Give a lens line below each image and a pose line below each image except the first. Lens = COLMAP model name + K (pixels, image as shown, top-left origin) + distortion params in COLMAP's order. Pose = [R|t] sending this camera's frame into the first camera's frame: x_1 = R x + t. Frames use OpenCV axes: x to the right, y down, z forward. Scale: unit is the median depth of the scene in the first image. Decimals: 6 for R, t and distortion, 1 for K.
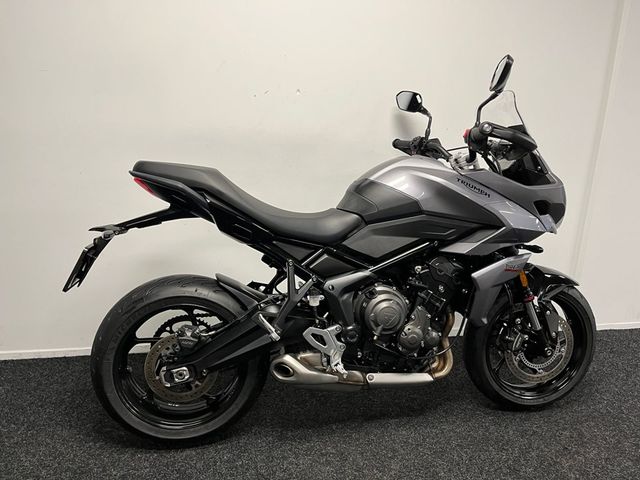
lens RADIAL K [[488.3, 0, 319.5], [0, 488.3, 239.9], [0, 0, 1]] dist [0.092149, -0.128094]
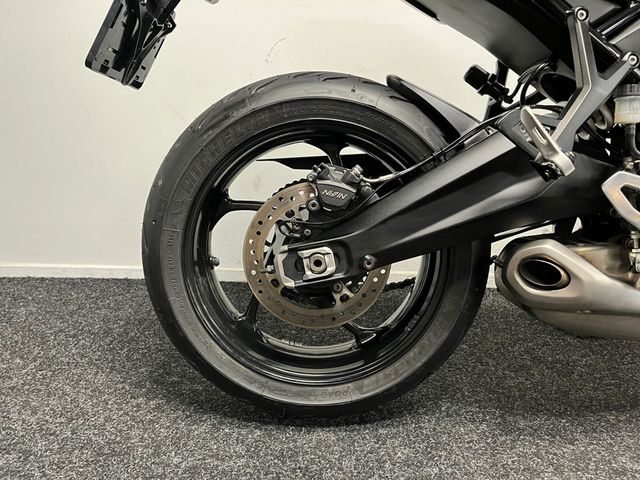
lens RADIAL K [[488.3, 0, 322.4], [0, 488.3, 244.9], [0, 0, 1]] dist [0.092149, -0.128094]
pose [[0.984695, 0.036014, -0.170522, -0.186860], [-0.036128, 0.999344, 0.002439, 0.238629], [0.170498, 0.003759, 0.985351, 0.516256]]
